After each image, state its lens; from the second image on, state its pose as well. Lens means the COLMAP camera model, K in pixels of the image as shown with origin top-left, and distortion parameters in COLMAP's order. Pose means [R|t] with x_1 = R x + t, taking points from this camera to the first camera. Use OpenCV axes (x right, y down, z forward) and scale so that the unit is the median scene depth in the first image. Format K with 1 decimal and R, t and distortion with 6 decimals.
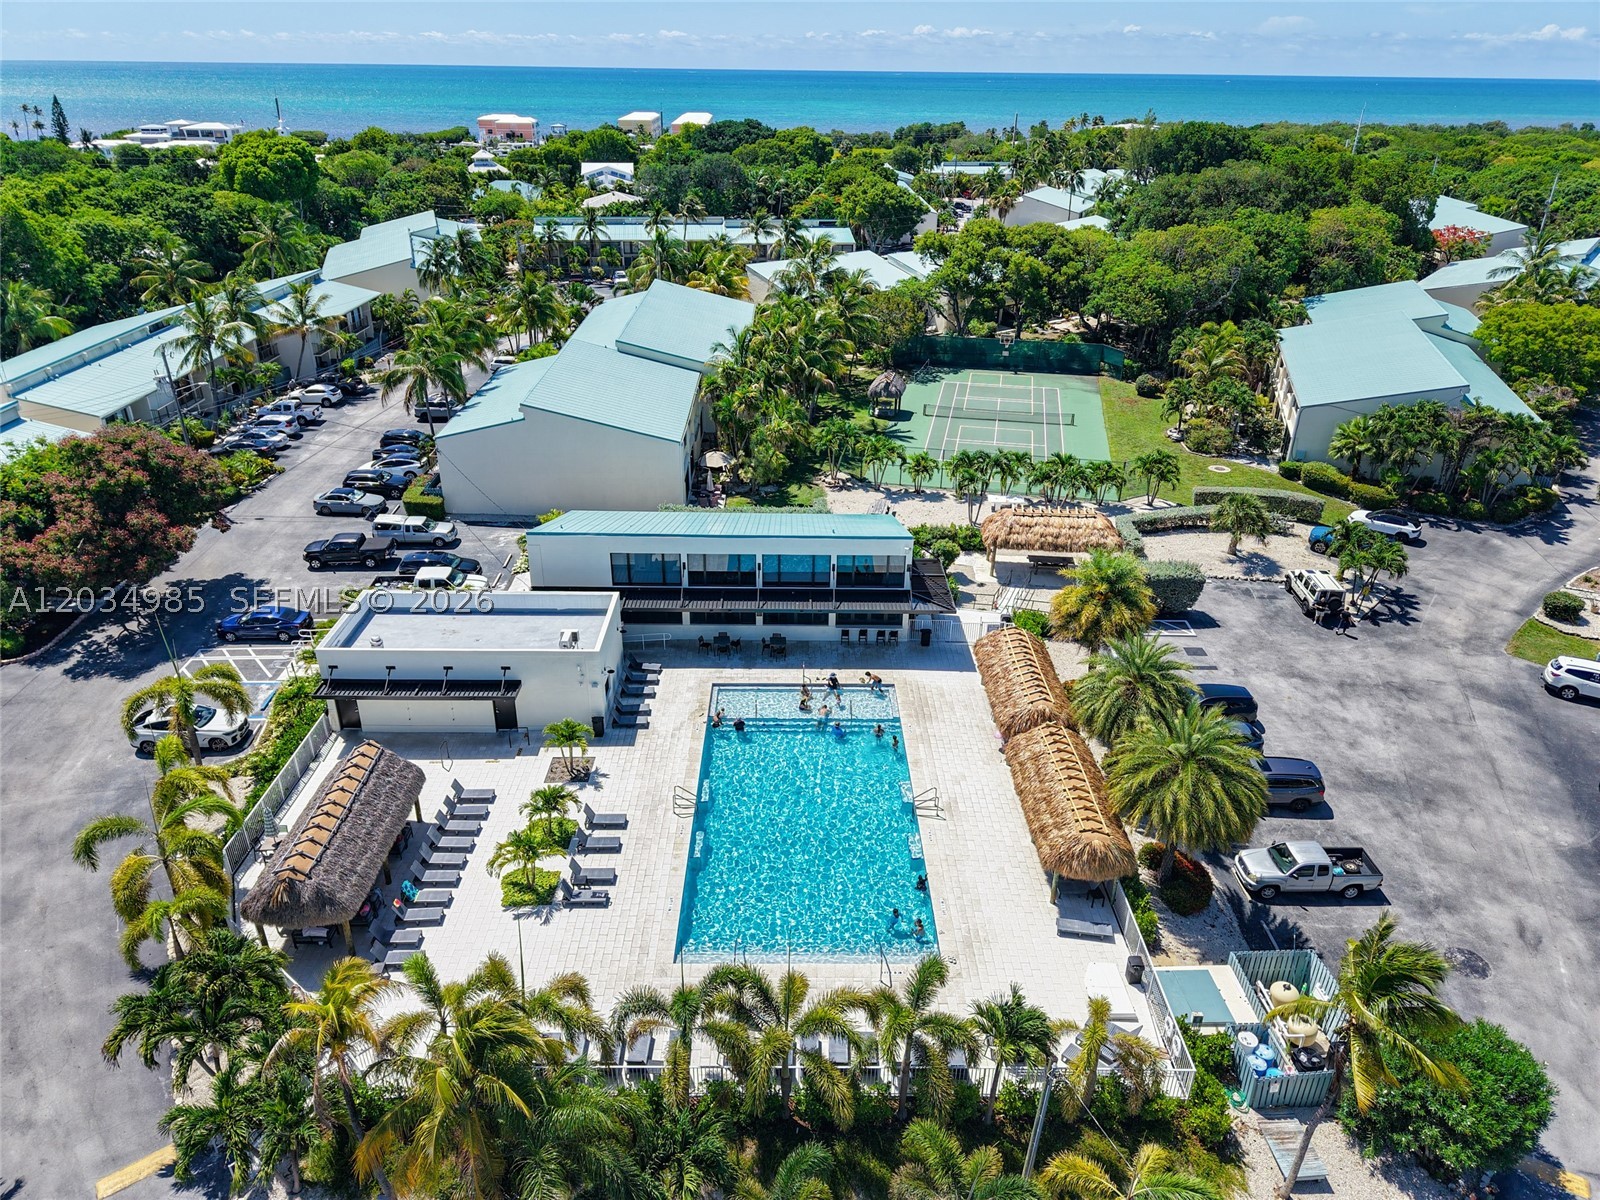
lens RADIAL K [[1071.6, 0, 797.3], [0, 1071.6, 589.0], [0, 0, 1]] dist [0.024000, -0.023450]
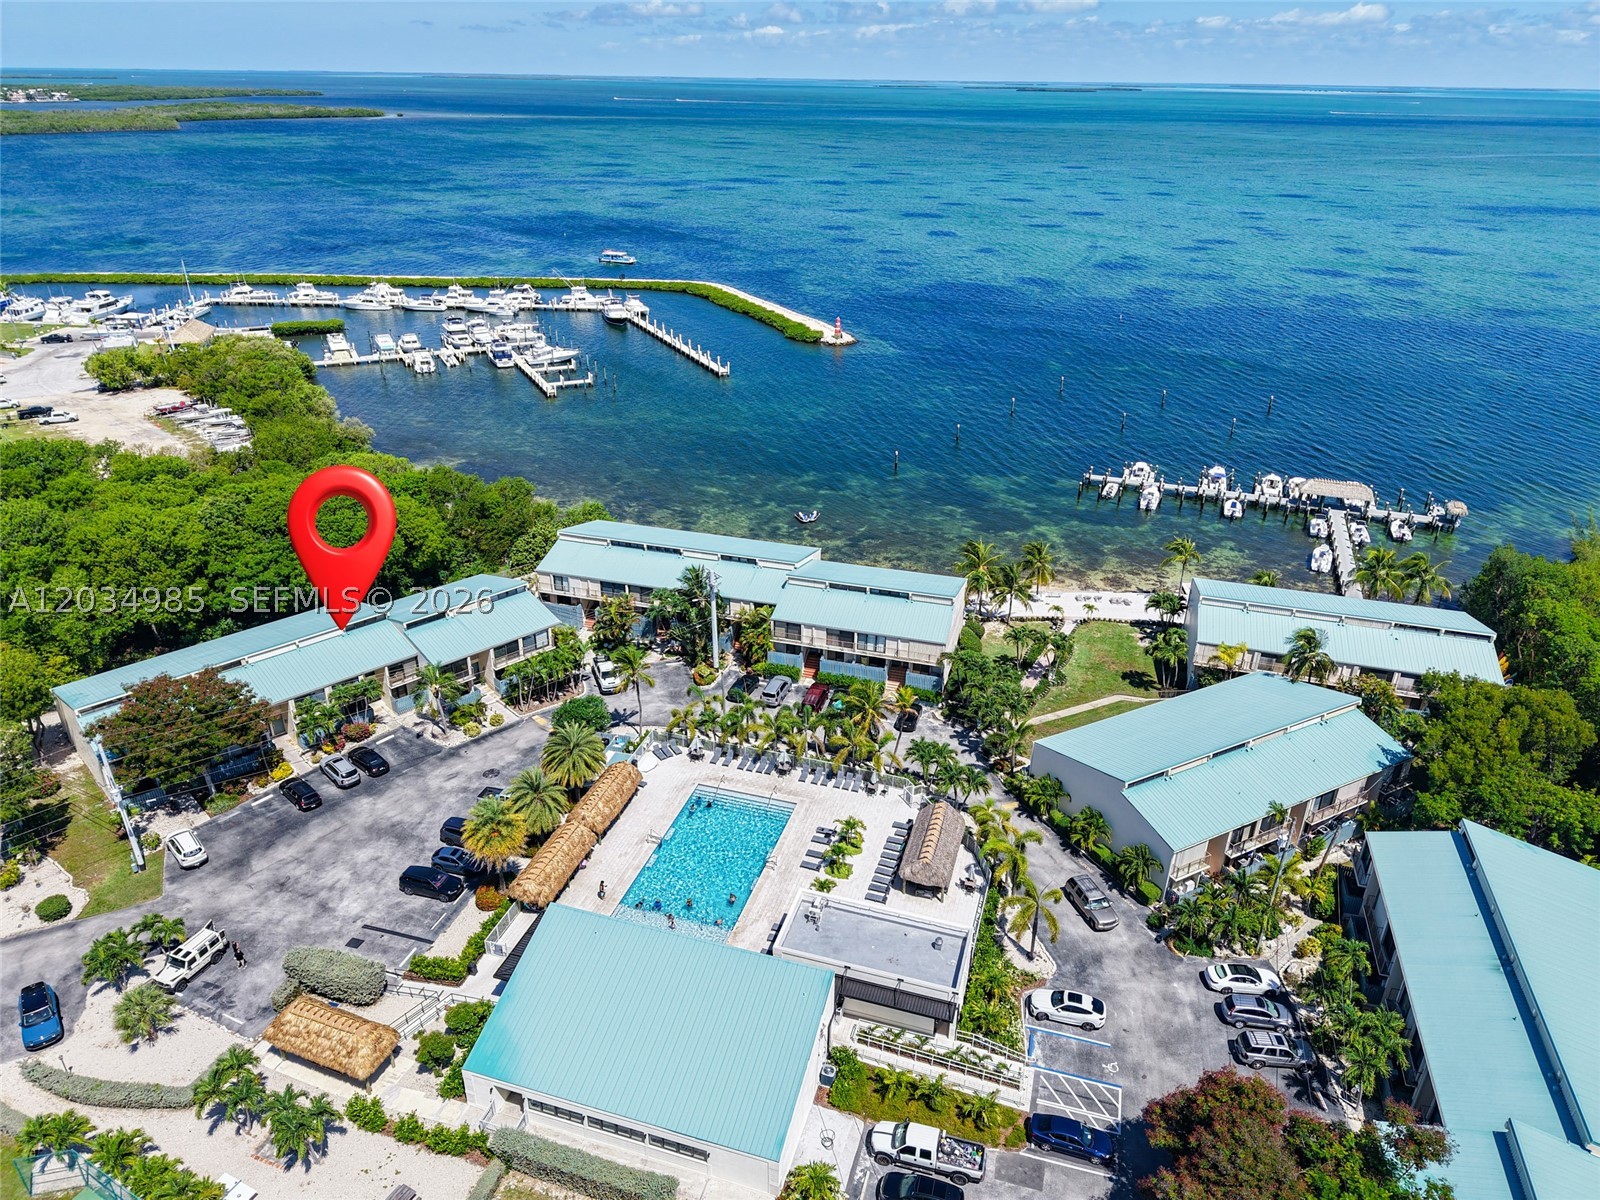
lens RADIAL K [[1071.6, 0, 797.6], [0, 1071.6, 589.2], [0, 0, 1]] dist [0.024000, -0.023450]
pose [[-0.952807, -0.152154, 0.262692, -0.274483], [0.110738, 0.631502, 0.767426, -0.745948], [-0.282657, 0.760299, -0.584850, 0.817856]]
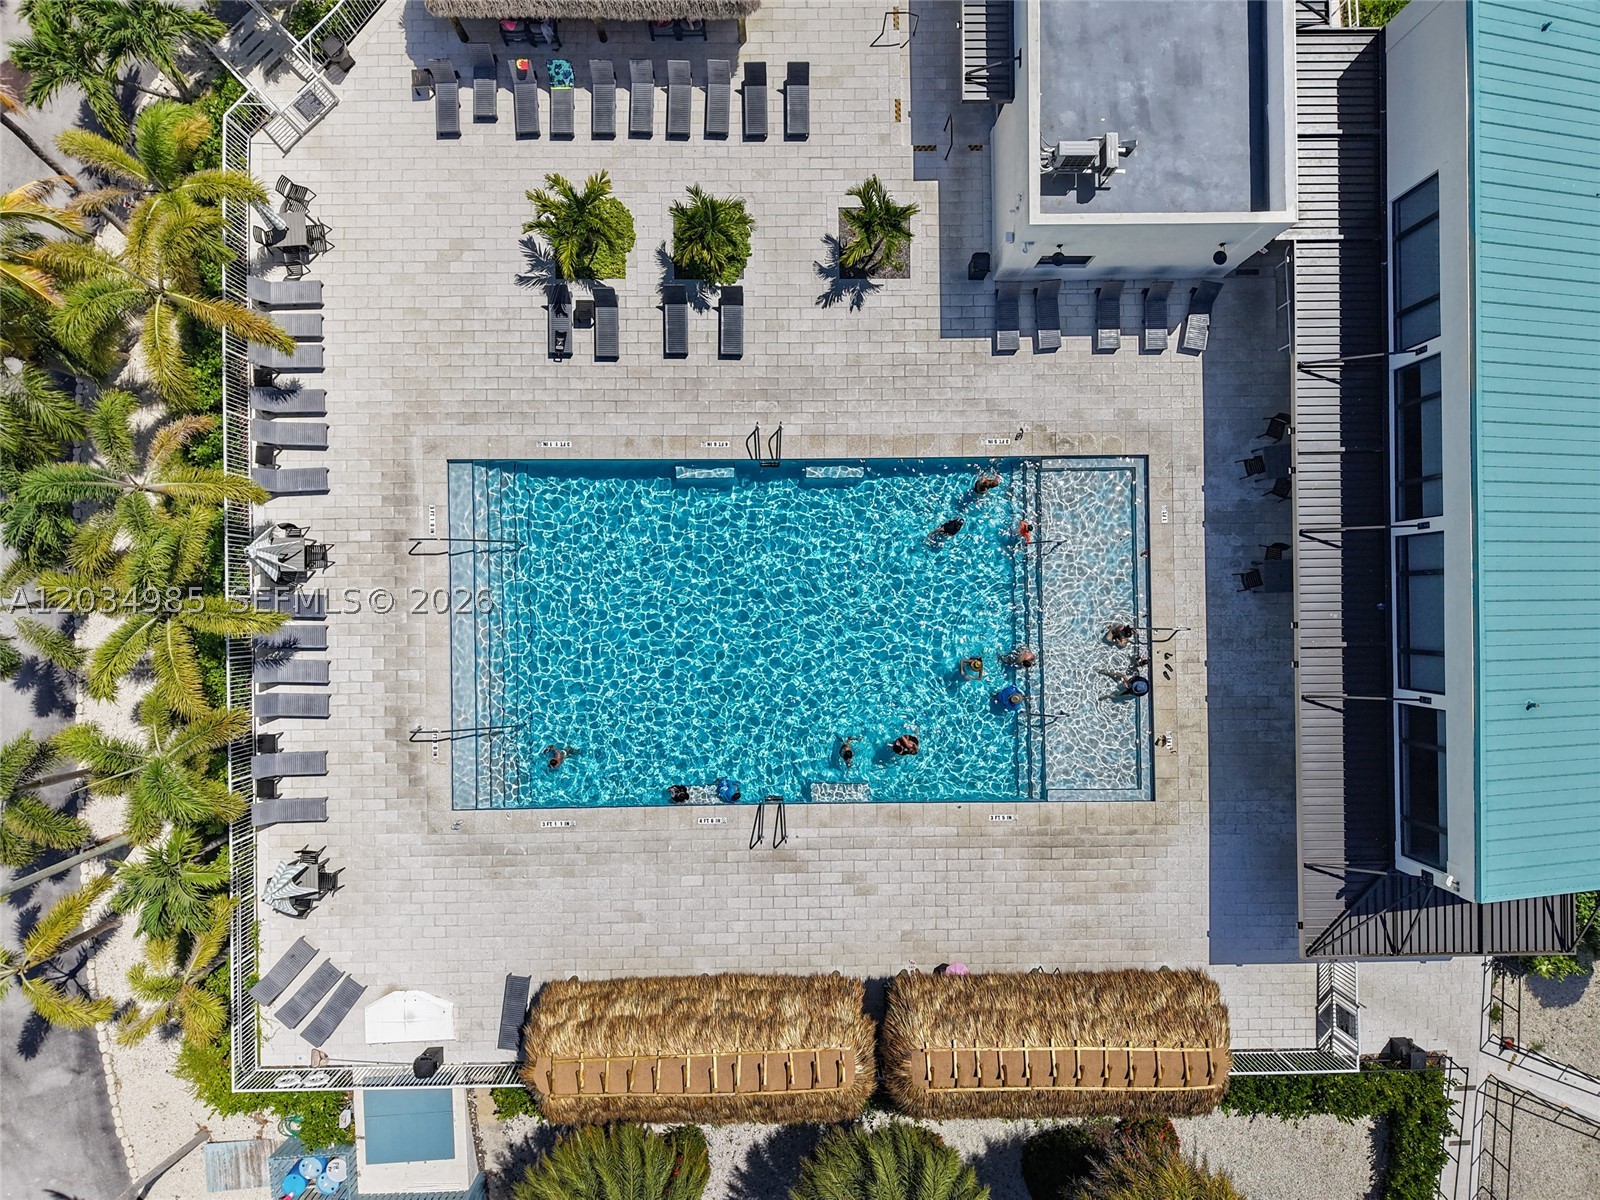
lens RADIAL K [[1071.6, 0, 798.6], [0, 1071.6, 600.1], [0, 0, 1]] dist [0.024000, -0.023450]
pose [[0.003558, 0.999750, -0.022078, 0.001749], [-0.435279, 0.021425, 0.900040, -0.176175], [0.900288, 0.006408, 0.435247, 0.349017]]
